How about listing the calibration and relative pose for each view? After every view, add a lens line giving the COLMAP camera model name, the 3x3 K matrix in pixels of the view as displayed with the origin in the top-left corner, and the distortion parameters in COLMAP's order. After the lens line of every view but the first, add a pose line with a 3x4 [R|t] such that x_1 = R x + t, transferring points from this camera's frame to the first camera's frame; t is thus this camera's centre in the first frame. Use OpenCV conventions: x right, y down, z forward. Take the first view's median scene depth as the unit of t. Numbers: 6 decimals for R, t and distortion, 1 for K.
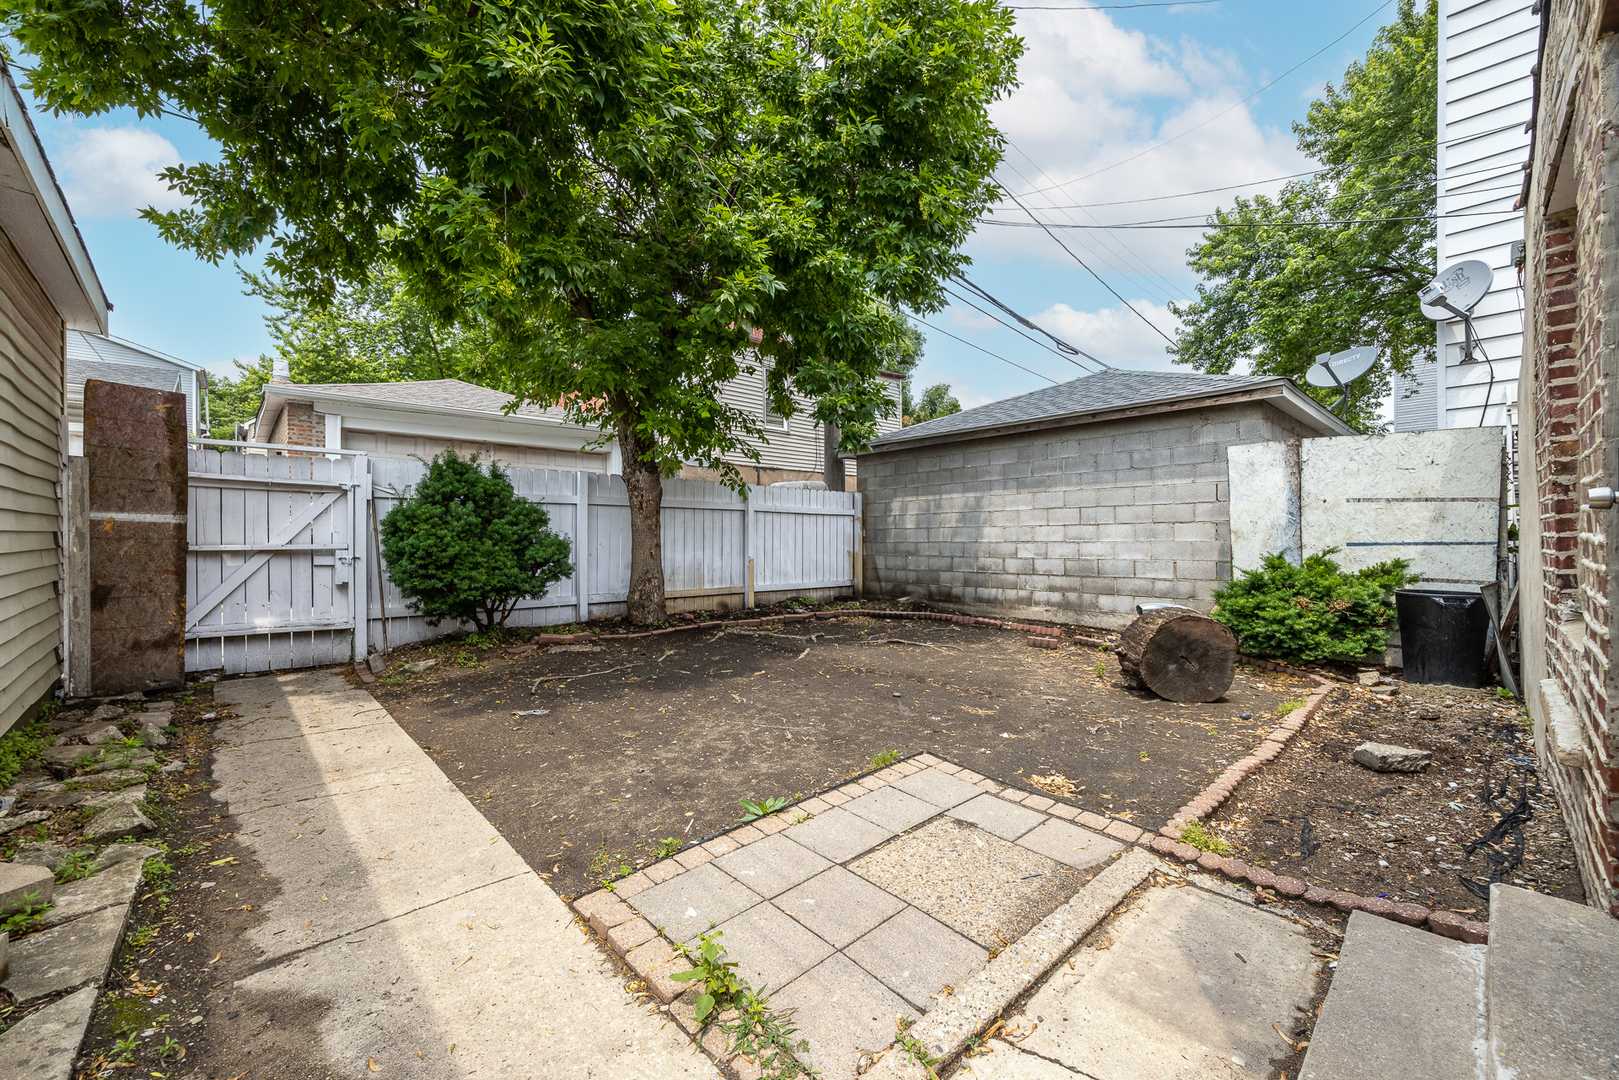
lens RADIAL K [[648.4, 0, 808.5], [0, 648.4, 538.9], [0, 0, 1]] dist [-0.004509, -0.000084]
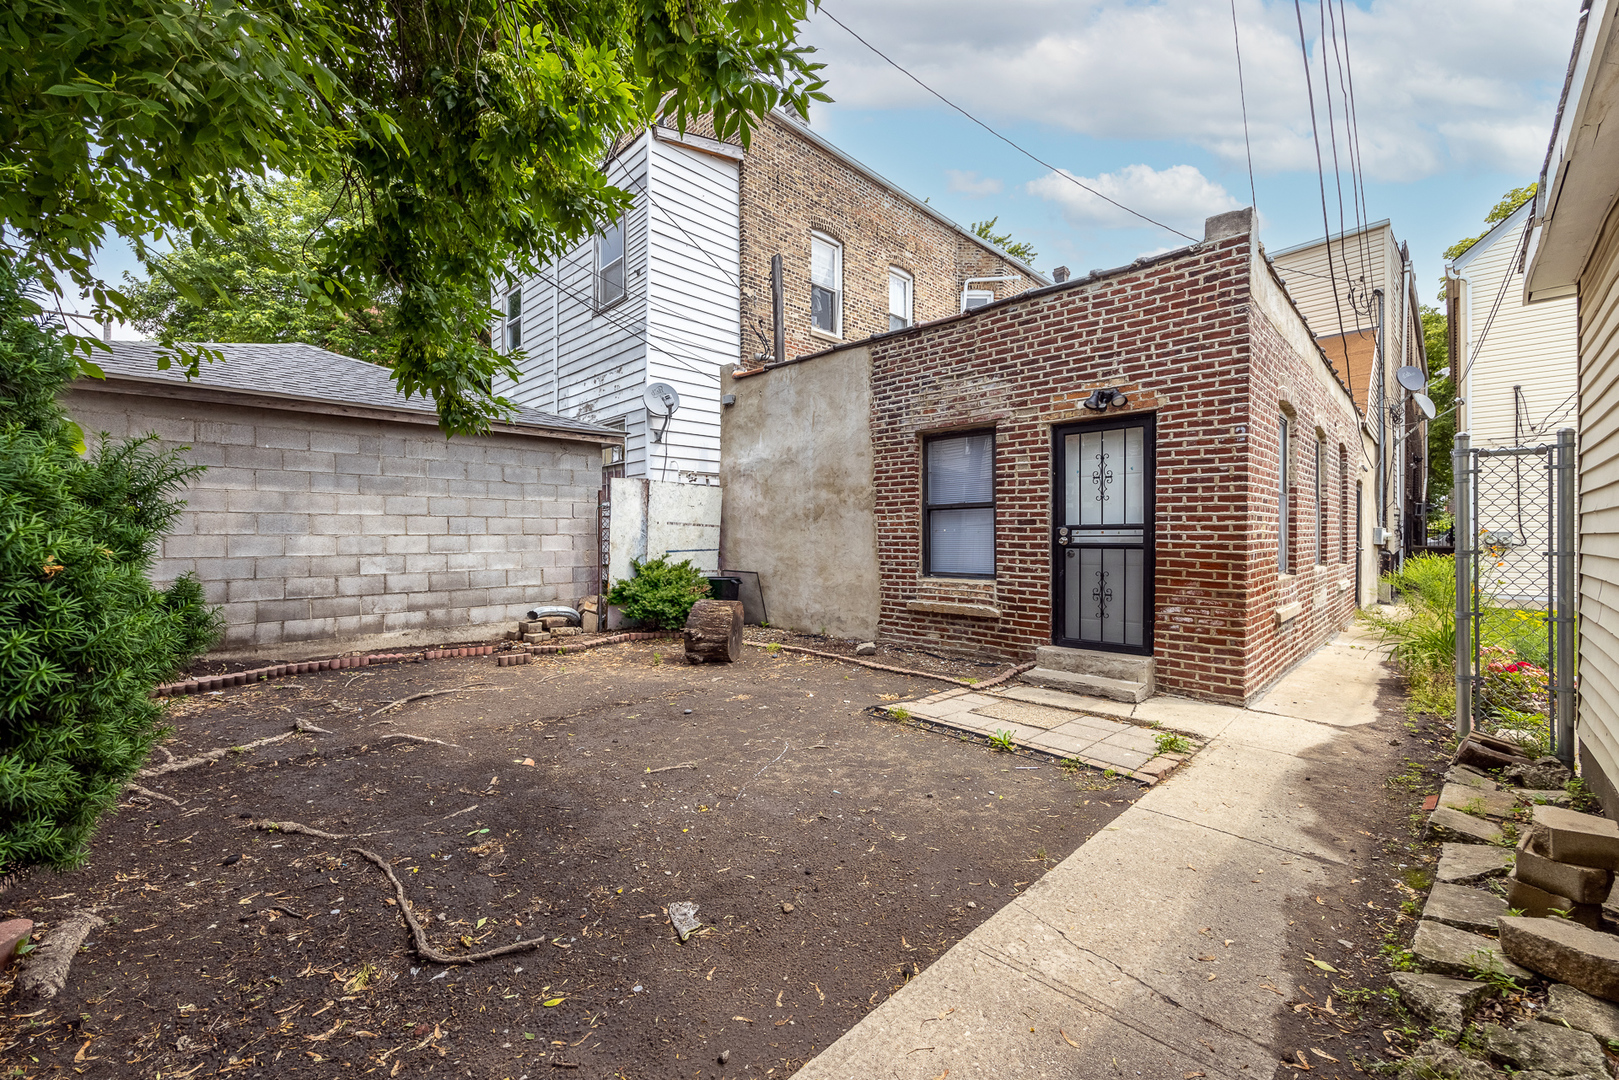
lens RADIAL K [[648.4, 0, 807.3], [0, 648.4, 538.9], [0, 0, 1]] dist [-0.004509, -0.000084]
pose [[-0.043417, 0.000828, 0.999057, -0.644968], [0.002764, 0.999996, -0.000709, -0.017102], [-0.999053, 0.002731, -0.043419, 0.640058]]
